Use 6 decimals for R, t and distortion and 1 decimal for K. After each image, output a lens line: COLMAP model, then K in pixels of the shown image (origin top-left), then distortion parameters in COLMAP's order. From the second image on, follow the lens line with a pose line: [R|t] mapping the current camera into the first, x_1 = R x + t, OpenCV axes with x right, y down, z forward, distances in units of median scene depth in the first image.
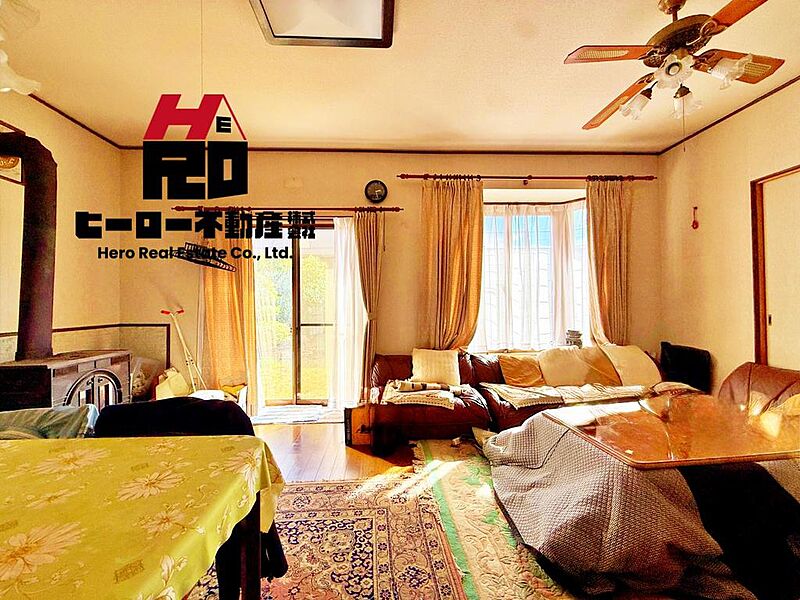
lens RADIAL K [[320.0, 0, 396.5], [0, 320.0, 298.3], [0, 0, 1]] dist [0.001931, 0.000153]
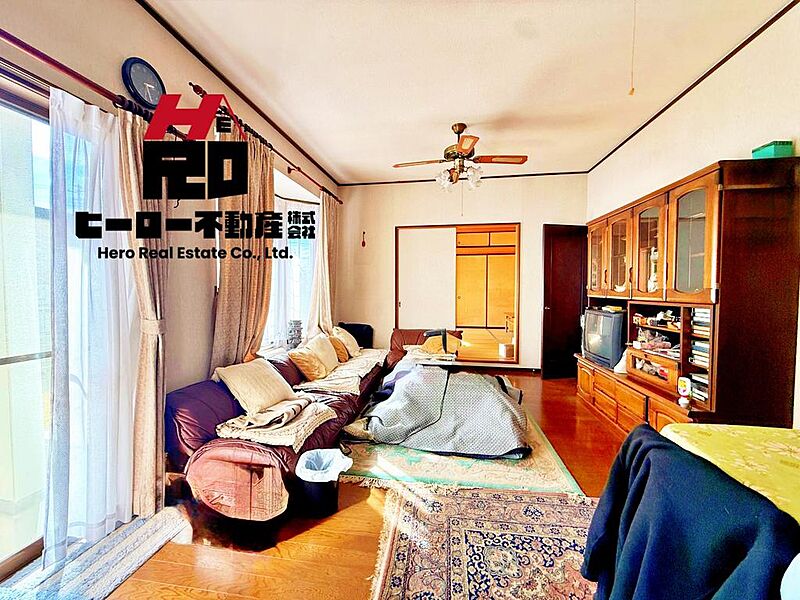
lens RADIAL K [[320.4, 0, 400.0], [0, 320.4, 300.0], [0, 0, 1]] dist [0.002173, 0.000287]
pose [[0.196447, -0.025228, 0.980190, -0.549817], [-0.020408, 0.999347, 0.029811, -0.011543], [-0.980302, -0.025860, 0.195804, 0.543936]]
